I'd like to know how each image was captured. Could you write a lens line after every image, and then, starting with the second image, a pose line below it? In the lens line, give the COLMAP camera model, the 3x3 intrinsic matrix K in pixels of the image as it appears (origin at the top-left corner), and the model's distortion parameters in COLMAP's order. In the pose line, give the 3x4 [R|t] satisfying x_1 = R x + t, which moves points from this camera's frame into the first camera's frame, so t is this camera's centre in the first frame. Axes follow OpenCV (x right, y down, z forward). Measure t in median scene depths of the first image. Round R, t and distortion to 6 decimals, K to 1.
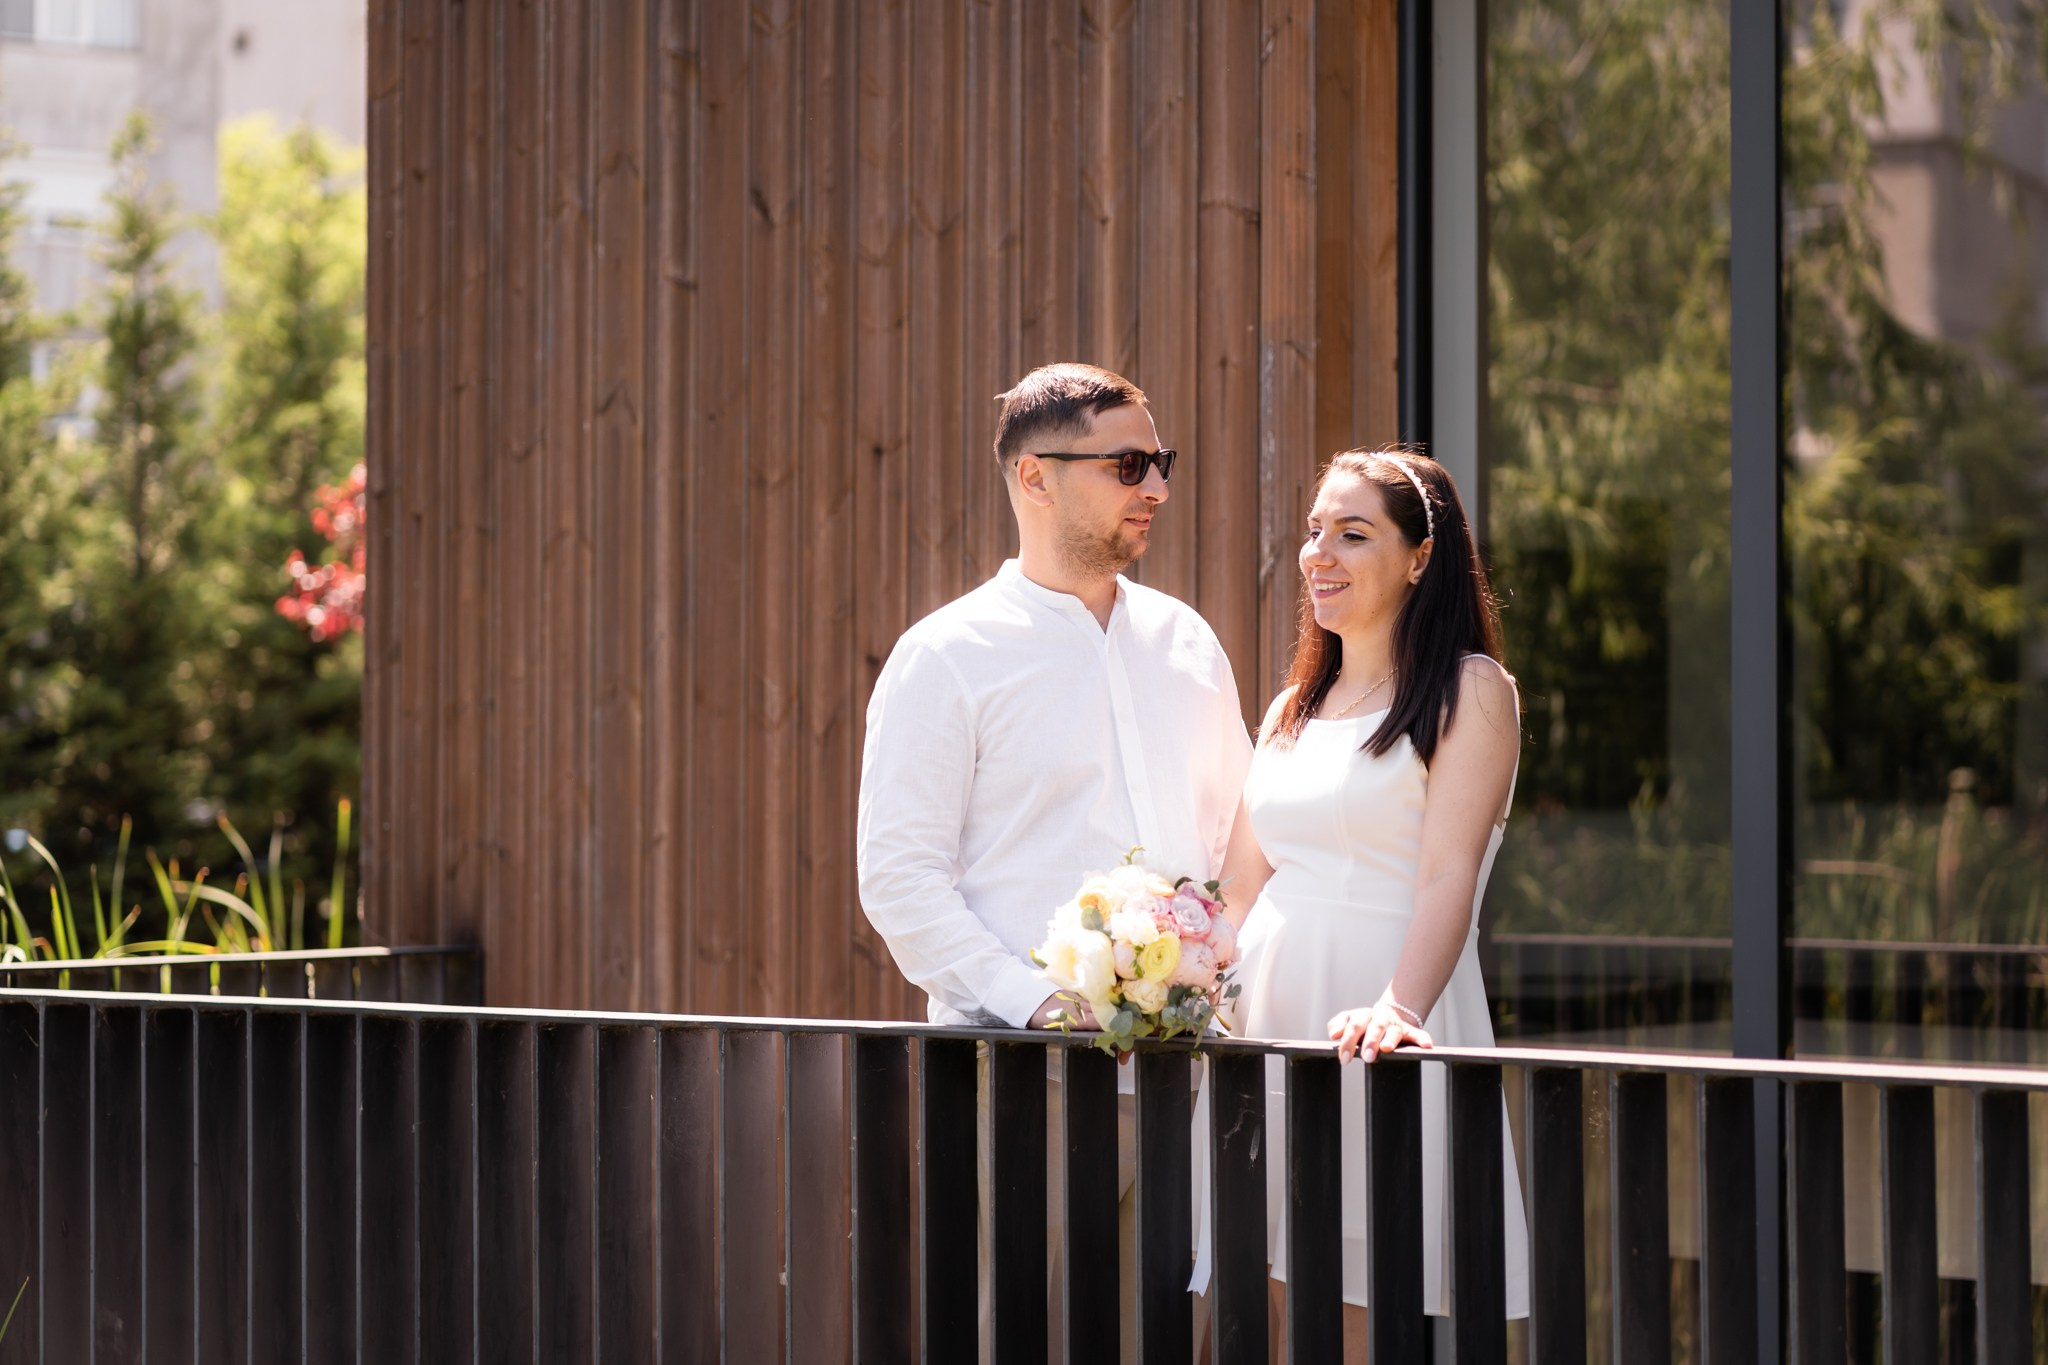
lens RADIAL K [[4783.7, 0, 1023.1], [0, 4783.7, 604.9], [0, 0, 1]] dist [0.157112, -3.991200]
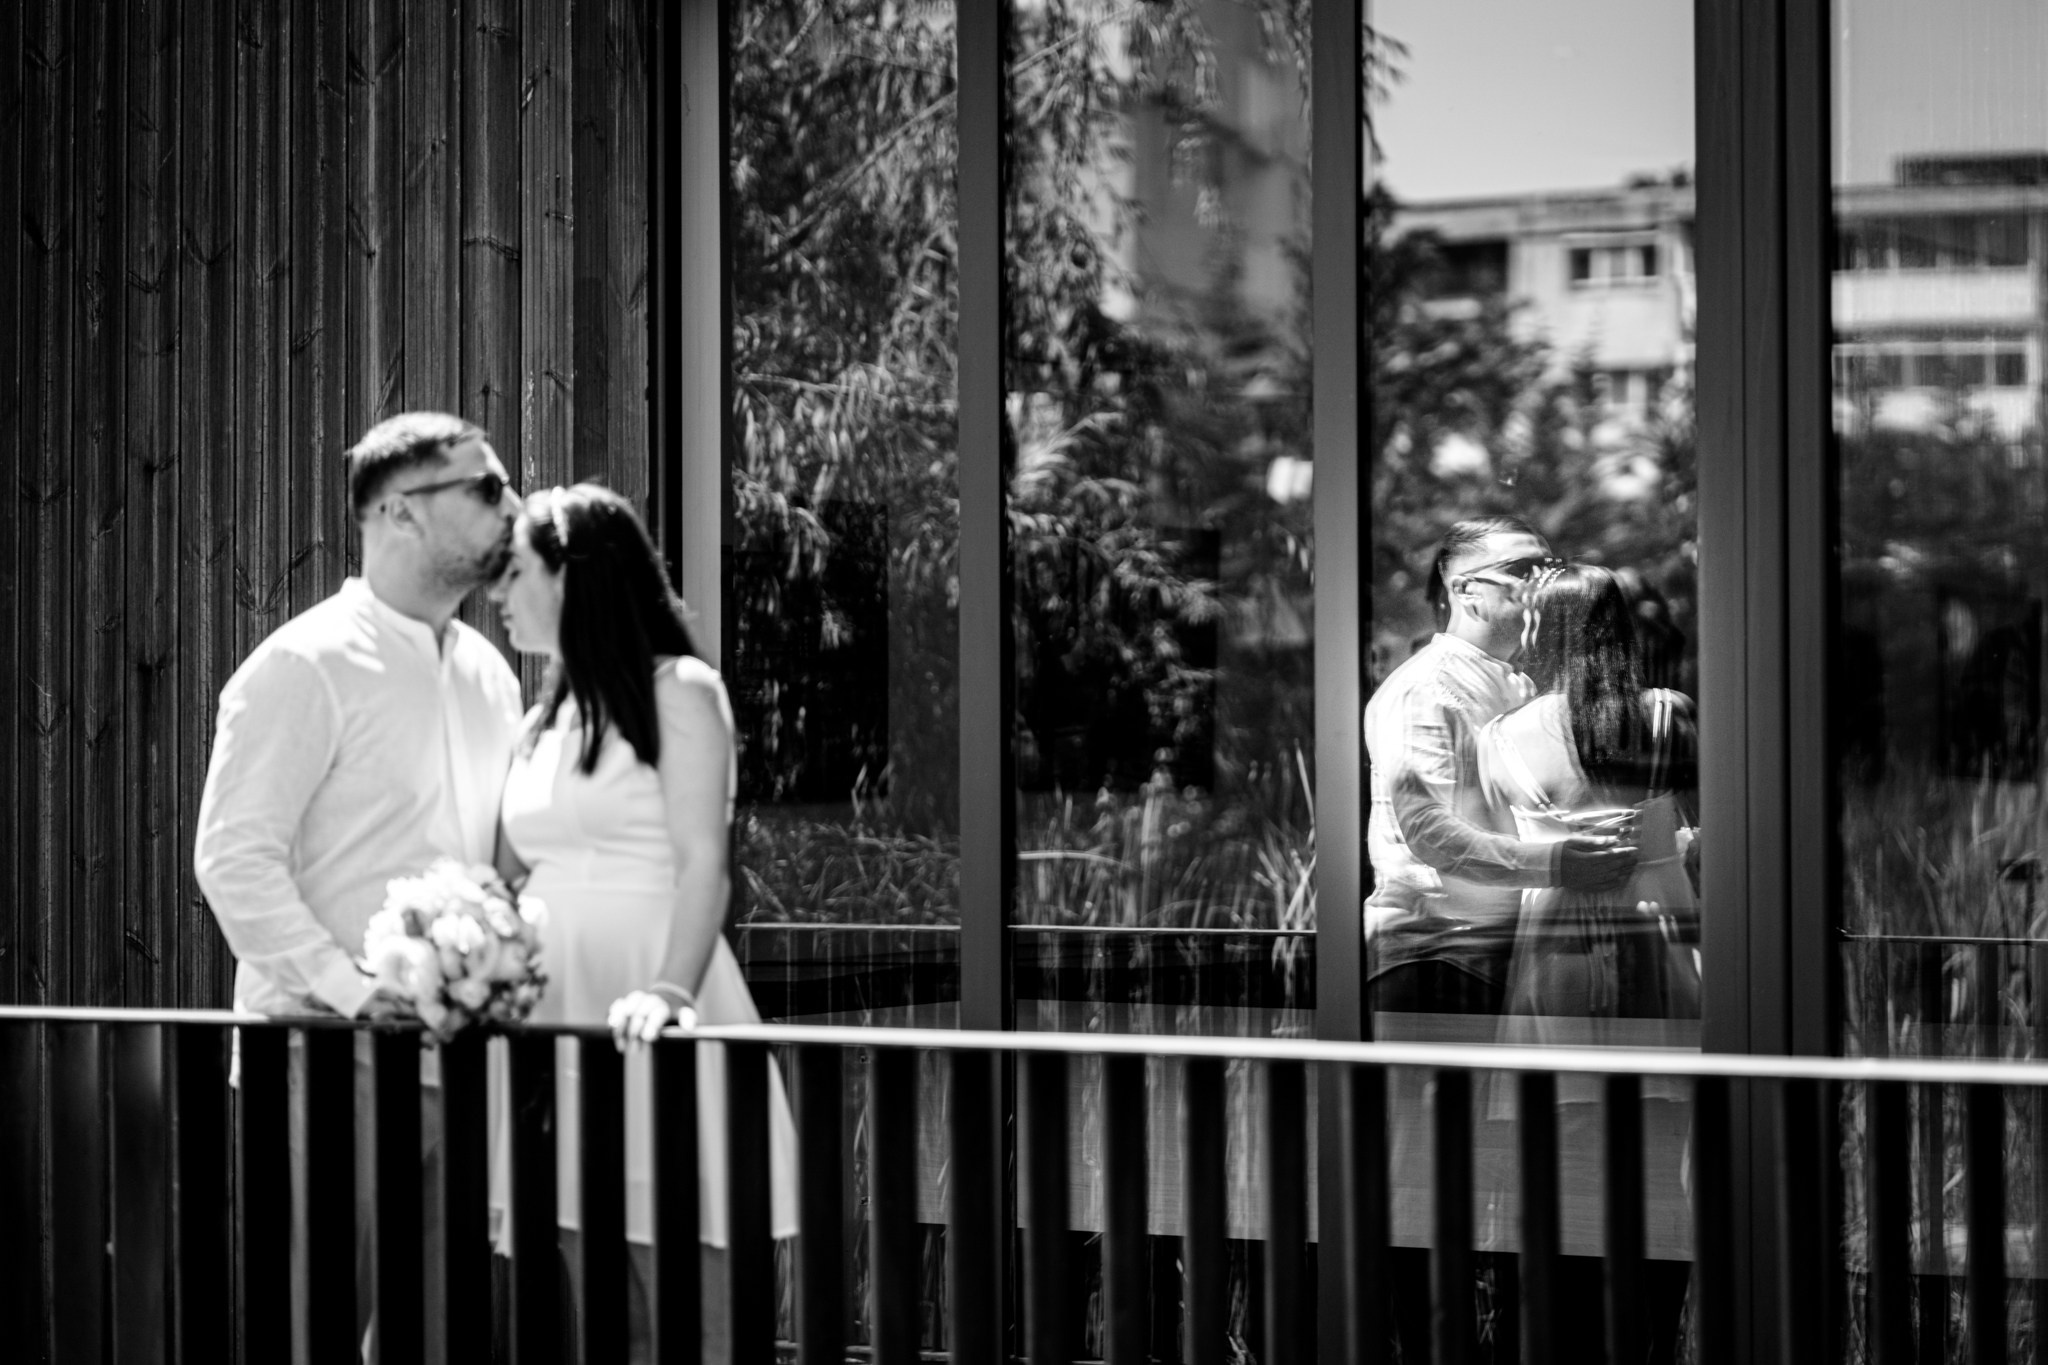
lens RADIAL K [[5013.4, 0, 1024.0], [0, 5013.4, 682.5], [0, 0, 1]] dist [0.015045, -0.349185]
pose [[0.986115, -0.003451, 0.166027, -0.024757], [-0.000448, 0.999725, 0.023437, -0.011528], [-0.166062, -0.023186, 0.985843, -0.118527]]
